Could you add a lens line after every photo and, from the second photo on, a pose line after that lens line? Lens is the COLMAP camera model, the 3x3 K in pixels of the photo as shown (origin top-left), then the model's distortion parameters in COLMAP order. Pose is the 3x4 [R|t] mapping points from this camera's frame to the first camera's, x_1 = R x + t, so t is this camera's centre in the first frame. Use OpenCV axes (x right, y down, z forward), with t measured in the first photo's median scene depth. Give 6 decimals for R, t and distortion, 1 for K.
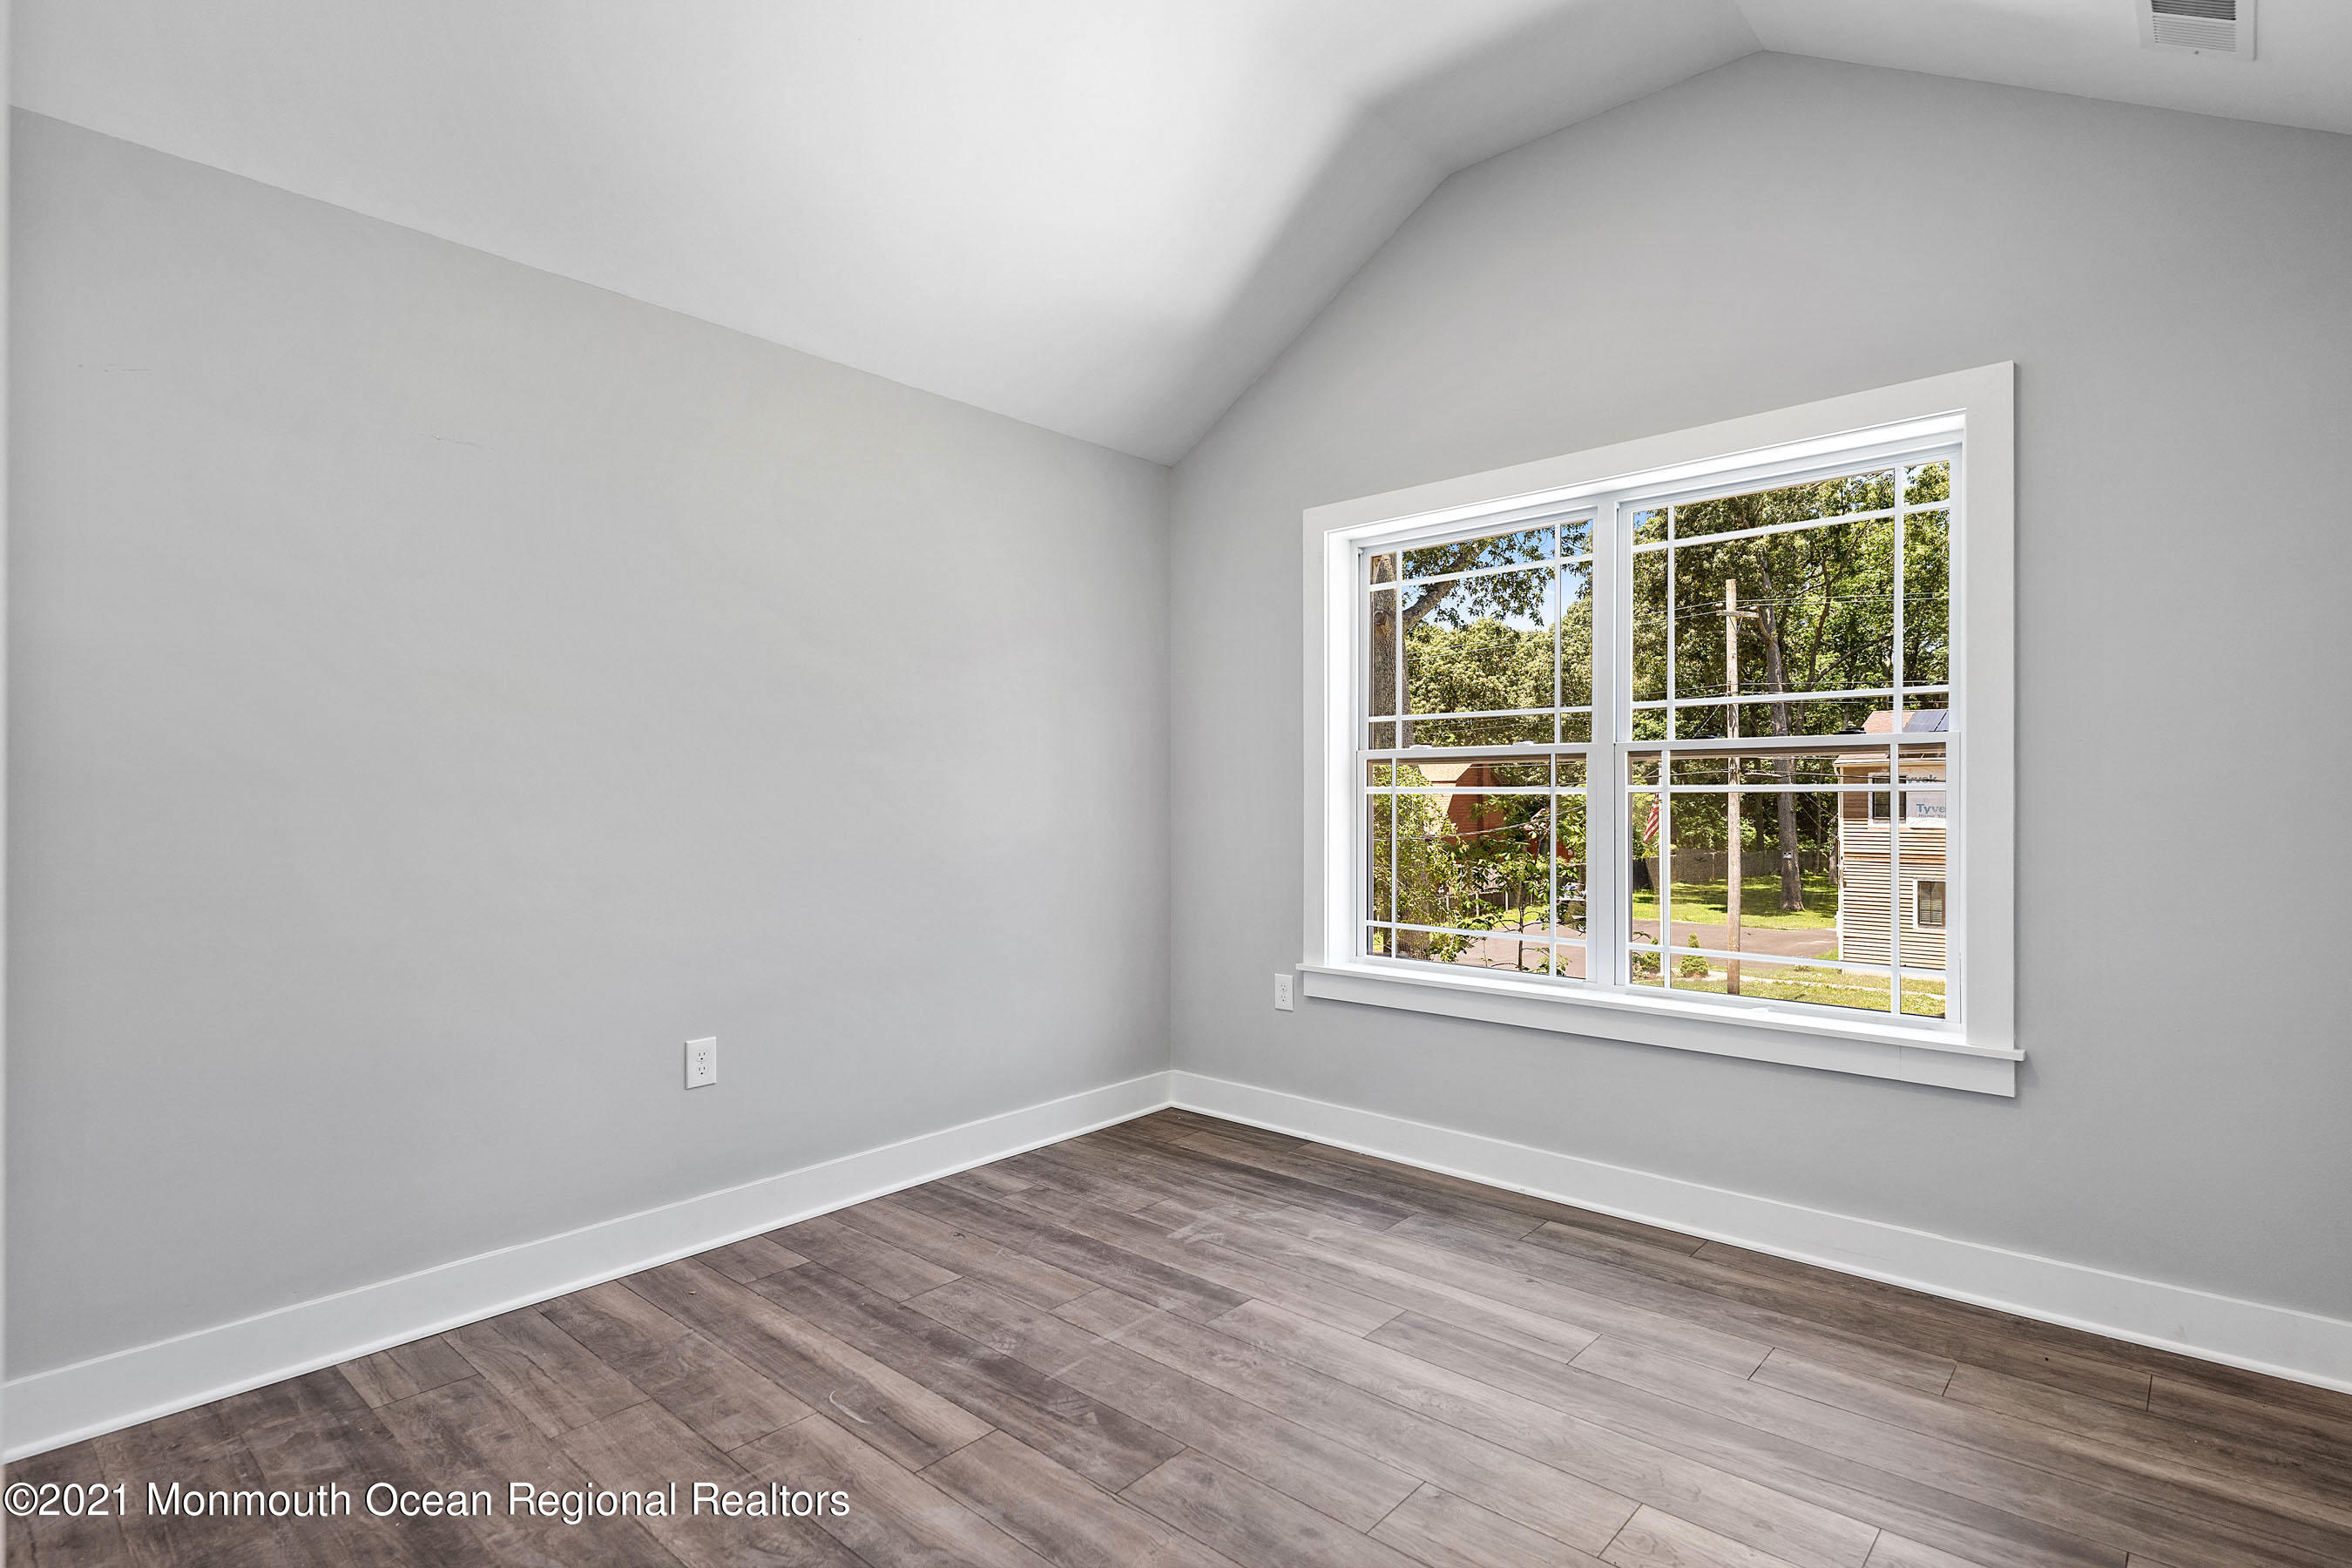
lens RADIAL K [[1154.5, 0, 1169.3], [0, 1154.5, 800.3], [0, 0, 1]] dist [0.035037, -0.020605]
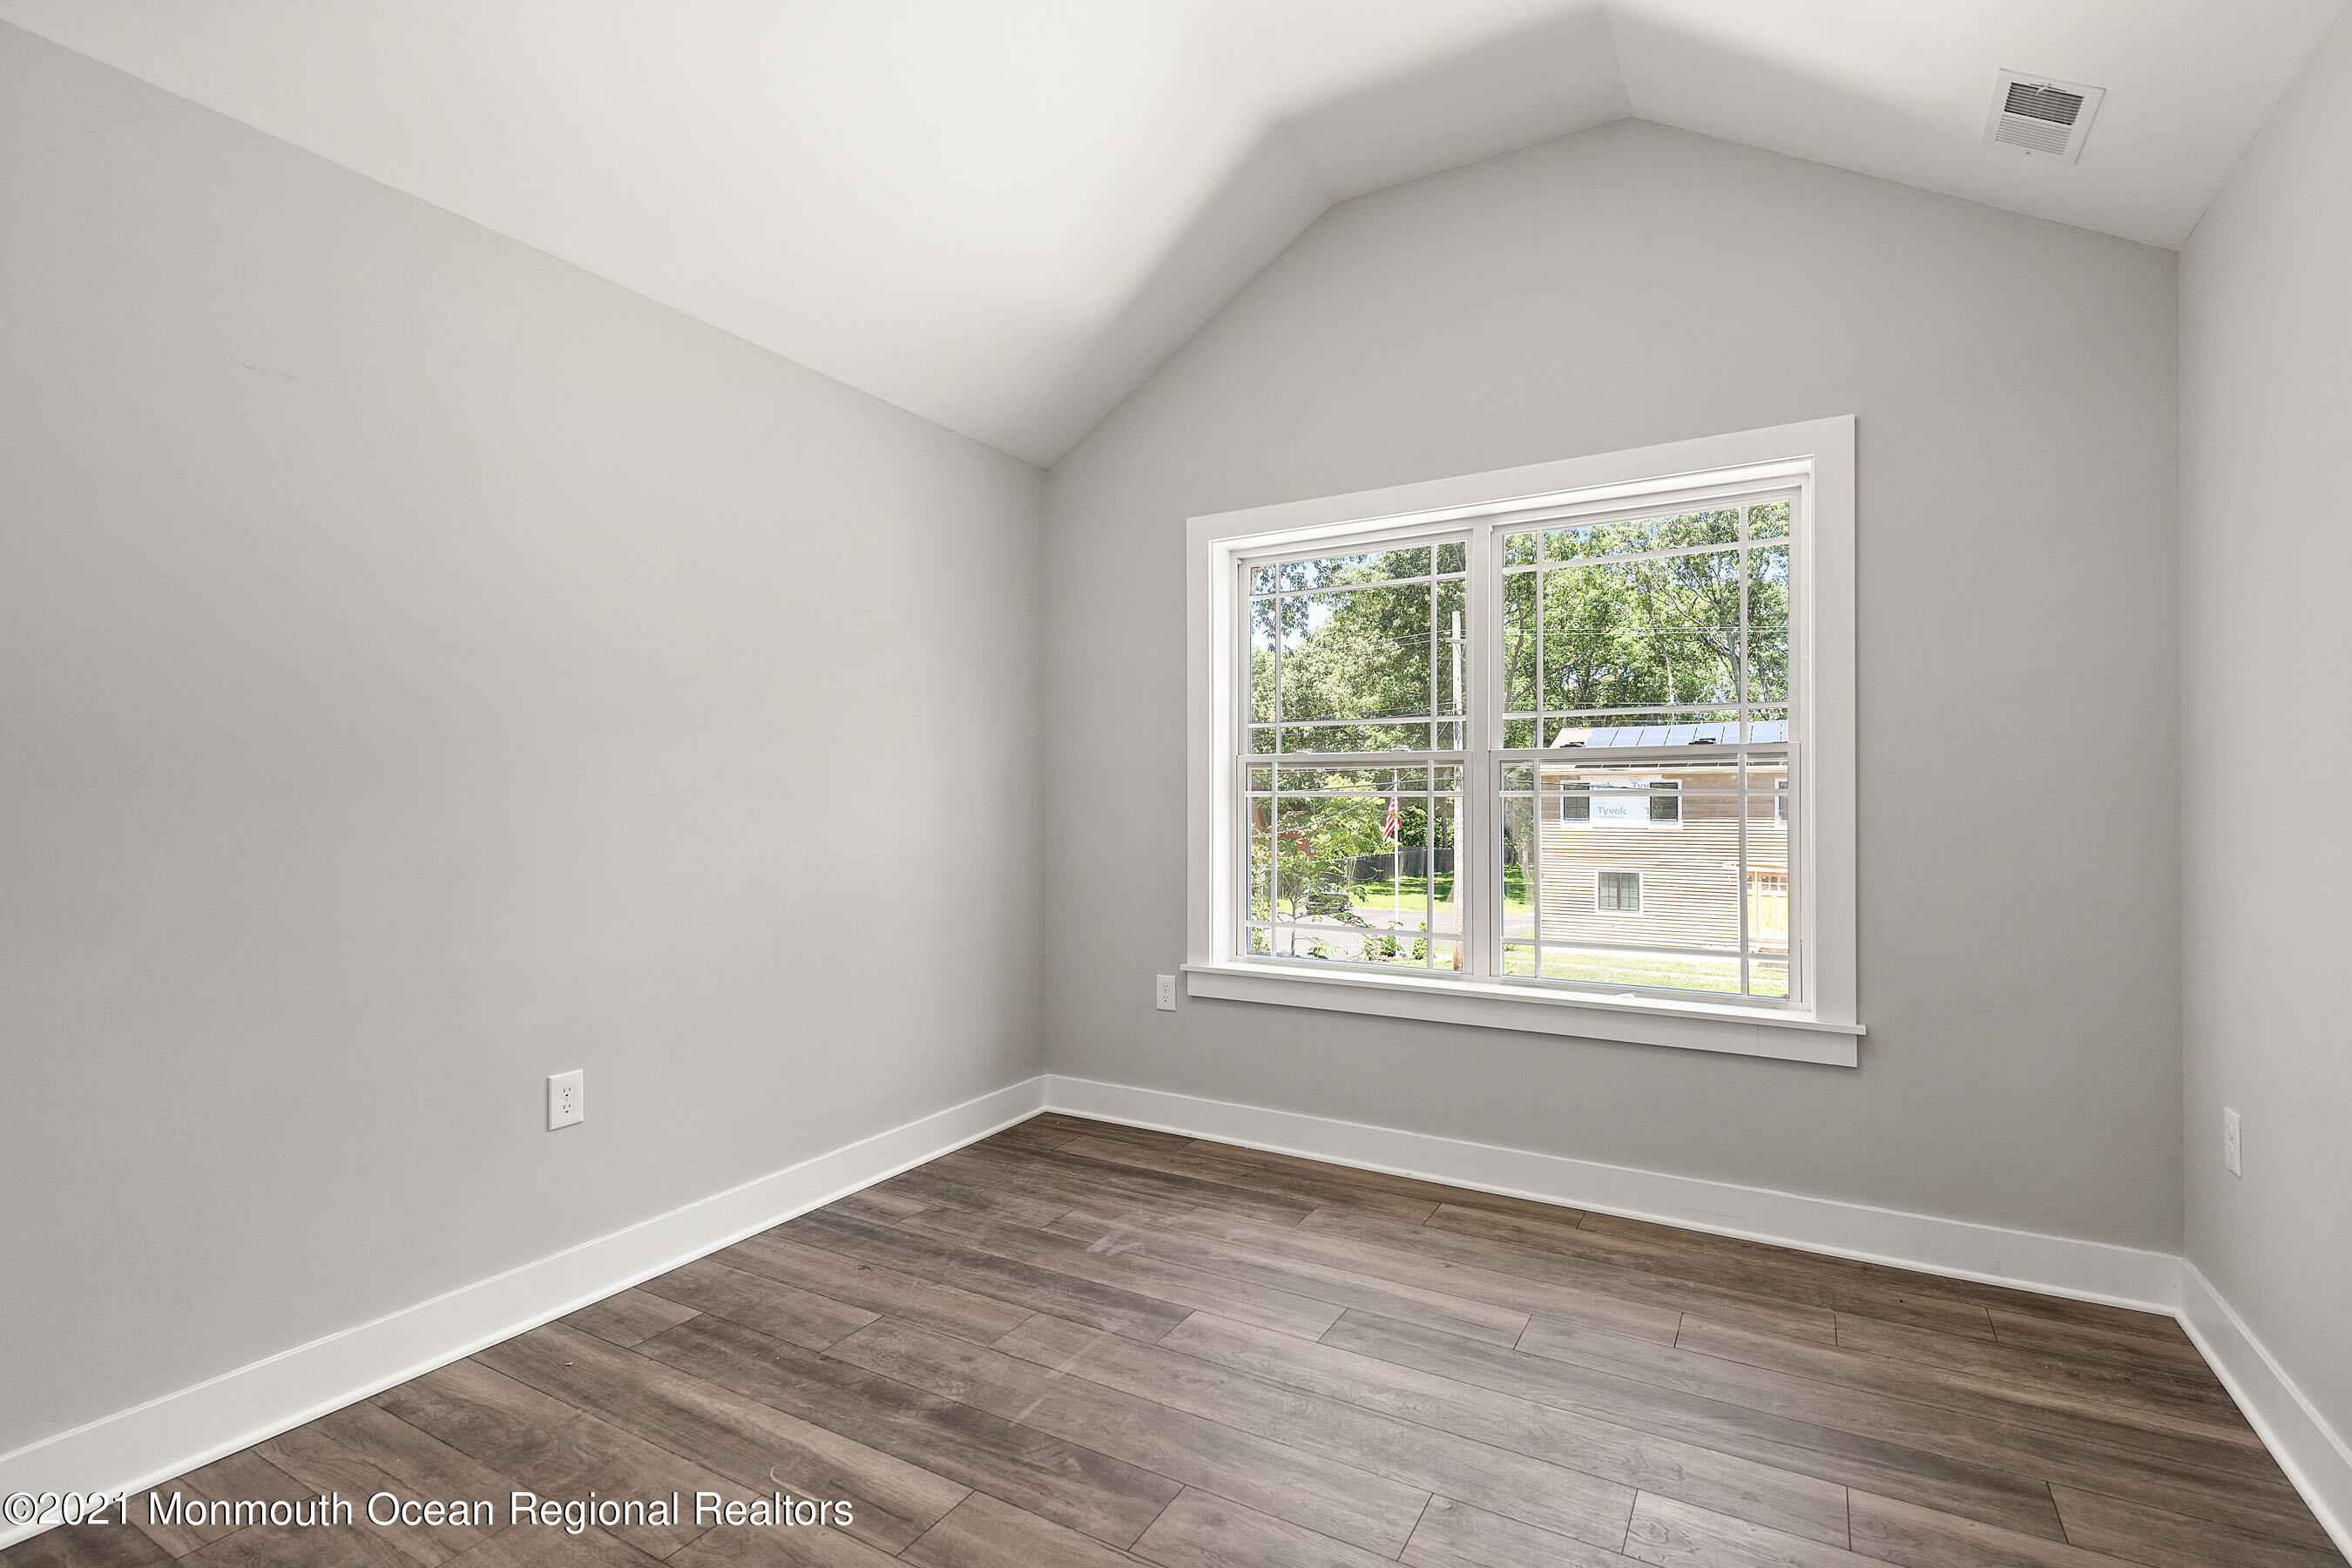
lens RADIAL K [[1090.5, 0, 1181.2], [0, 1090.5, 798.3], [0, 0, 1]] dist [0.031752, -0.019410]
pose [[0.978940, 0.001092, 0.204146, -0.132550], [-0.000137, 0.999989, -0.004692, -0.000025], [-0.204149, 0.004565, 0.978929, 0.093670]]
